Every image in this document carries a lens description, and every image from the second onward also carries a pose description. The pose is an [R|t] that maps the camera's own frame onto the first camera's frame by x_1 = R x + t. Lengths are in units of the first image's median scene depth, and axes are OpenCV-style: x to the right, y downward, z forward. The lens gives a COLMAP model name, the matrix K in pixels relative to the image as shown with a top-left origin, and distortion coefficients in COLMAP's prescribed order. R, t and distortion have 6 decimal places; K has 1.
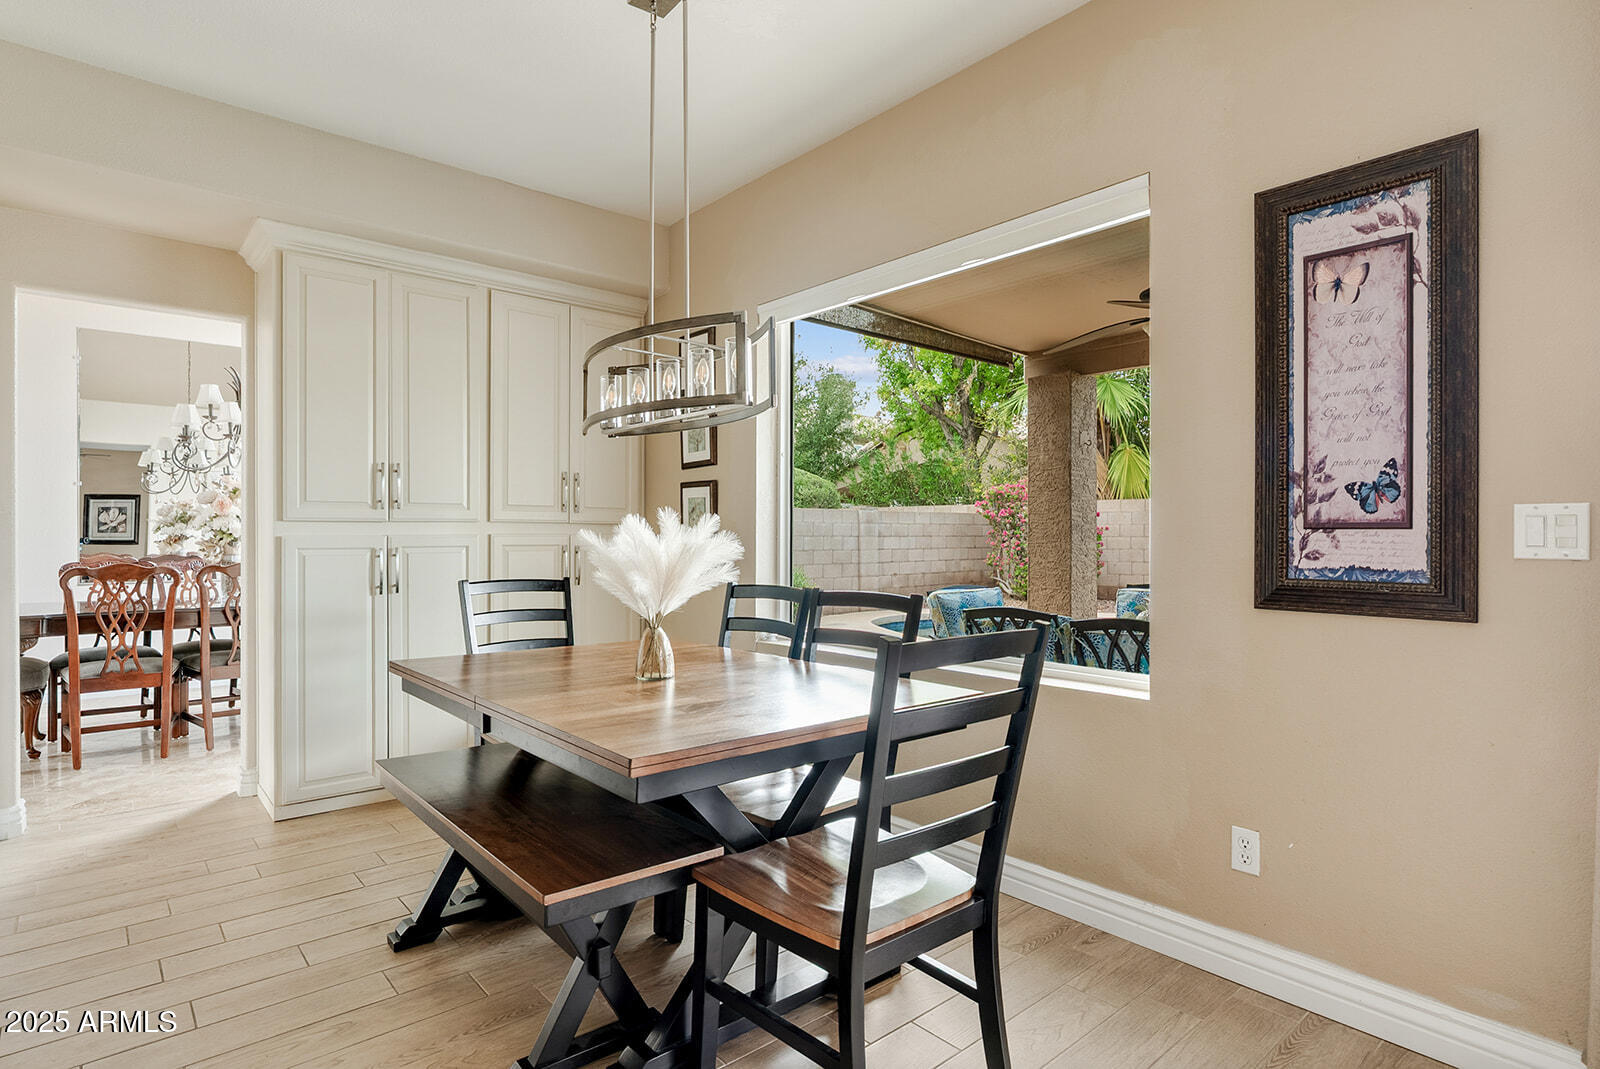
lens RADIAL K [[820.1, 0, 806.4], [0, 820.1, 535.9], [0, 0, 1]] dist [-0.005503, -0.000054]
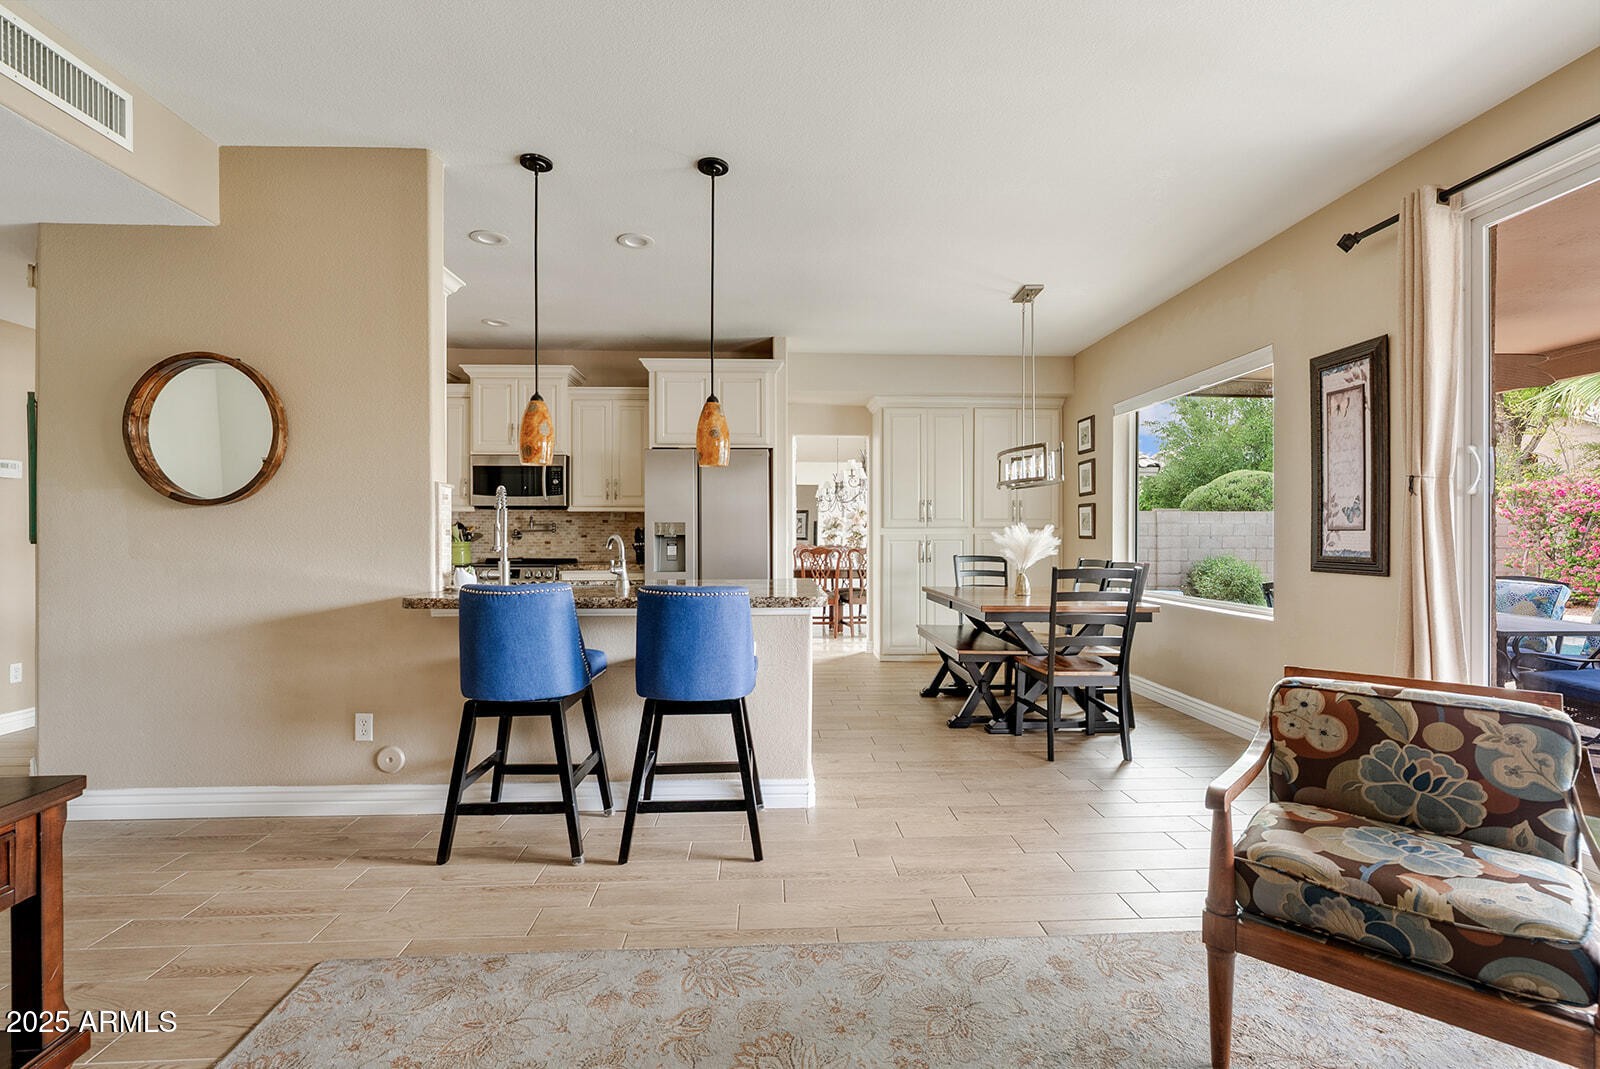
lens RADIAL K [[729.0, 0, 800.0], [0, 729.0, 534.5], [0, 0, 1]] dist [-0.000468, 0.000415]
pose [[0.779543, 0.000359, -0.626349, 0.618752], [-0.001656, 0.999998, -0.001488, 0.004445], [0.626347, 0.002197, 0.779541, -1.002540]]
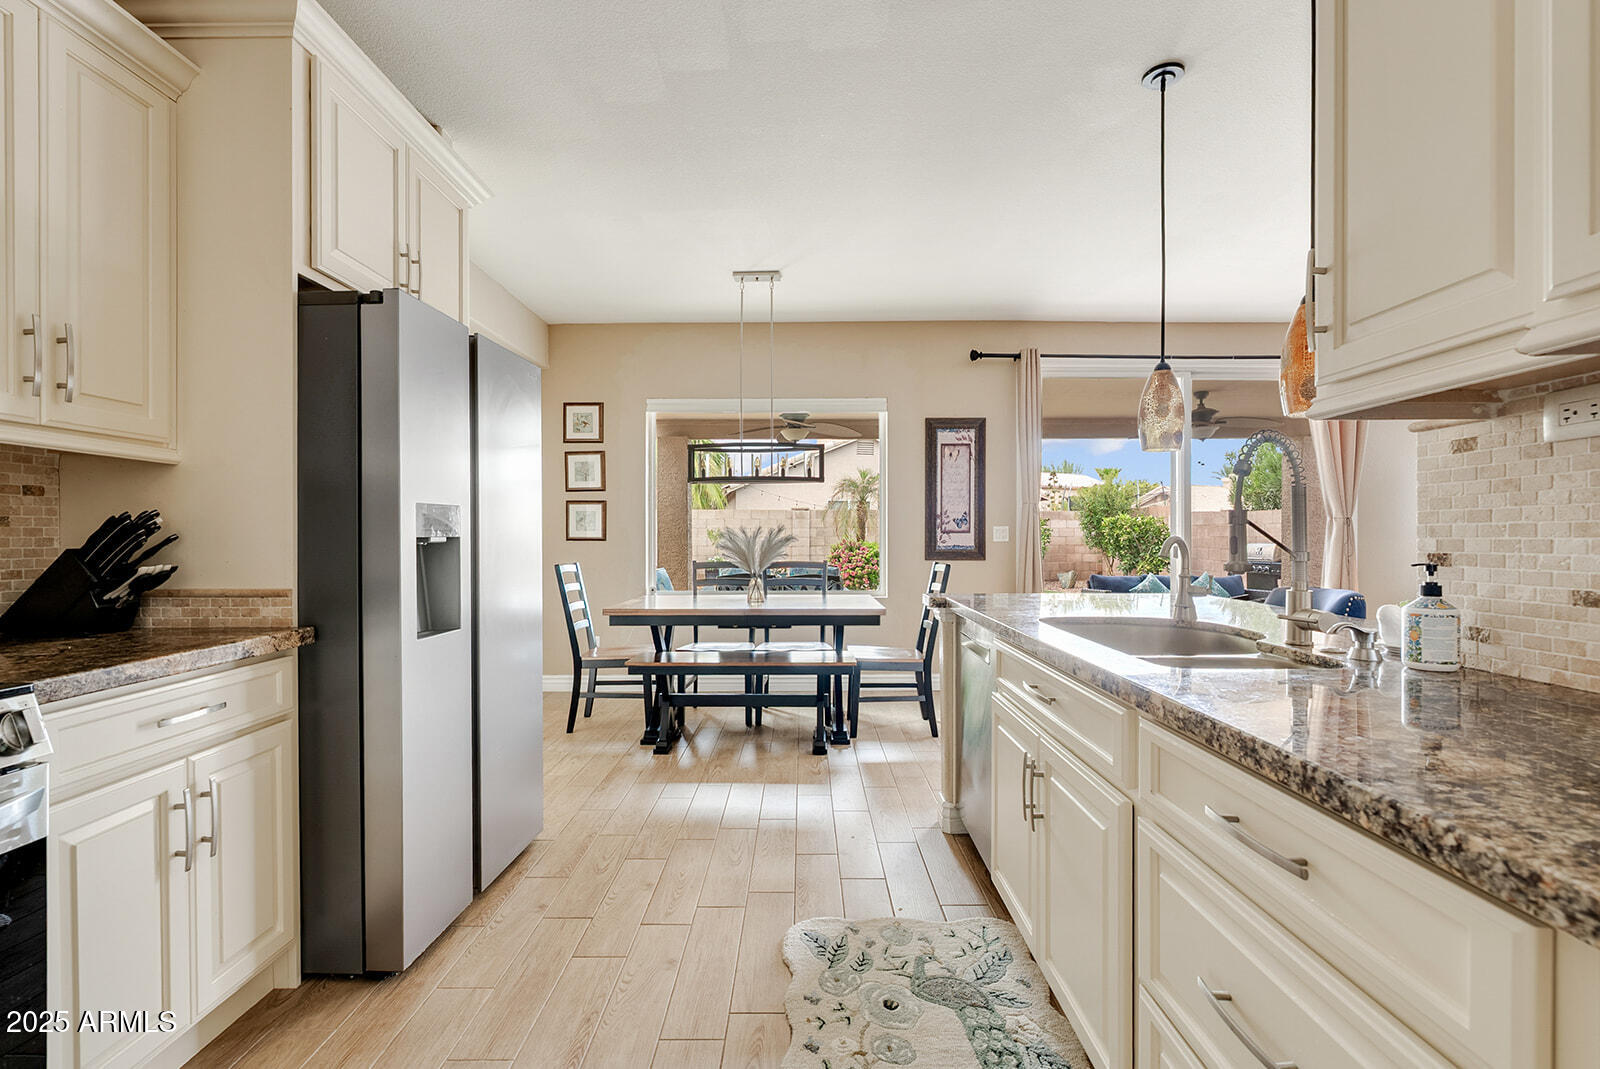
lens RADIAL K [[729.0, 0, 800.0], [0, 729.0, 534.5], [0, 0, 1]] dist [-0.000468, 0.000415]
pose [[0.661781, -0.000624, 0.749697, -1.522595], [0.001598, 0.999999, -0.000578, -0.001816], [-0.749696, 0.001581, 0.661781, -0.342921]]
